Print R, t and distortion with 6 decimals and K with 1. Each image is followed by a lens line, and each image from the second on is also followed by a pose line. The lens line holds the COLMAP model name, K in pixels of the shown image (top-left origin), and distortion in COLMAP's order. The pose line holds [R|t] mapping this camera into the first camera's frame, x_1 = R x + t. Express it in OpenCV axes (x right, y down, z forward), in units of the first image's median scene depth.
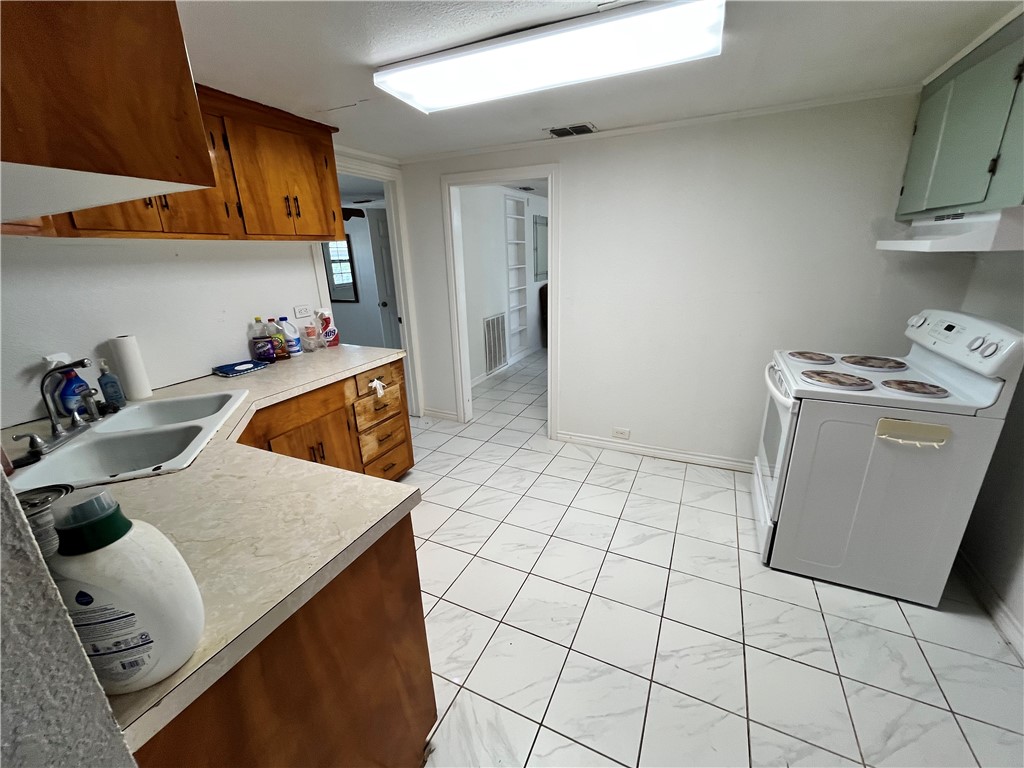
lens RADIAL K [[414.9, 0, 521.3], [0, 414.9, 380.6], [0, 0, 1]] dist [-0.002379, 0.000289]
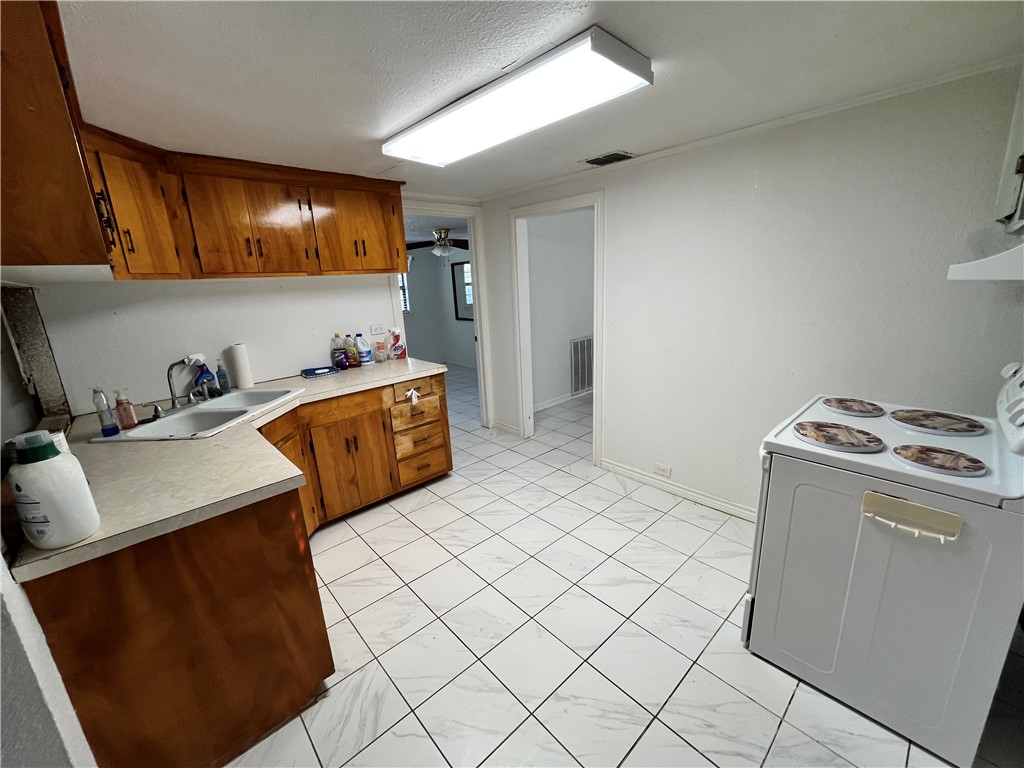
lens RADIAL K [[414.9, 0, 509.7], [0, 414.9, 381.4], [0, 0, 1]] dist [-0.002379, 0.000289]
pose [[0.926697, 0.076194, -0.368004, 0.411209], [-0.091386, 0.995526, -0.024005, -0.027338], [0.364528, 0.055876, 0.929514, 0.011540]]
